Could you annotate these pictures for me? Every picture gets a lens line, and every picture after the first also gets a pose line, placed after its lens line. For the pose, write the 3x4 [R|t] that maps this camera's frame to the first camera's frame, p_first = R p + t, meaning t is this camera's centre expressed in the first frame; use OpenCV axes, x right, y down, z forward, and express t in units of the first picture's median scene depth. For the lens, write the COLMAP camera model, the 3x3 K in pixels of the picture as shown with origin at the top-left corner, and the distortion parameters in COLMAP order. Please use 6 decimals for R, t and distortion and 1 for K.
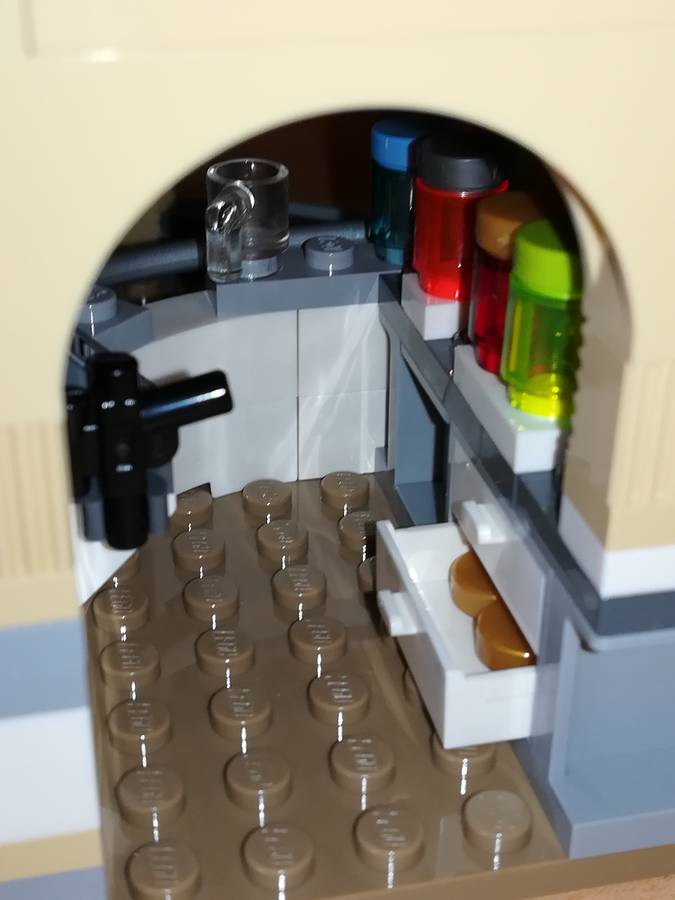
lens RADIAL K [[1387.5, 0, 337.5], [0, 1387.5, 450.0], [0, 0, 1]] dist [0.032781, 0.069985]
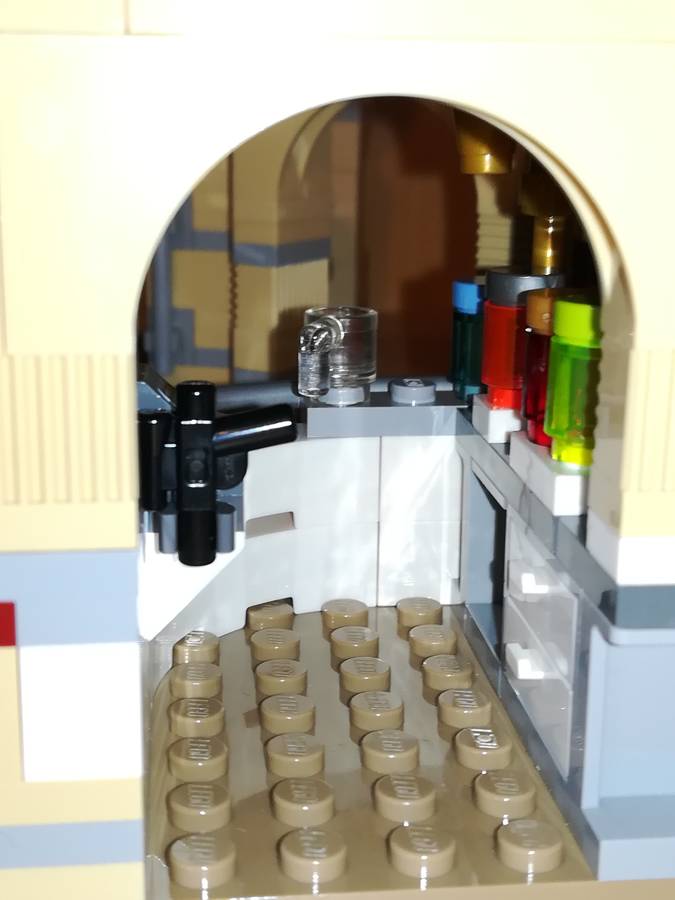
lens RADIAL K [[1387.5, 0, 337.5], [0, 1387.5, 450.0], [0, 0, 1]] dist [0.032781, 0.069985]
pose [[0.993811, 0.030420, -0.106837, 0.064699], [-0.055538, 0.969007, -0.240710, 0.207126], [0.096203, 0.245154, 0.964699, -0.064496]]
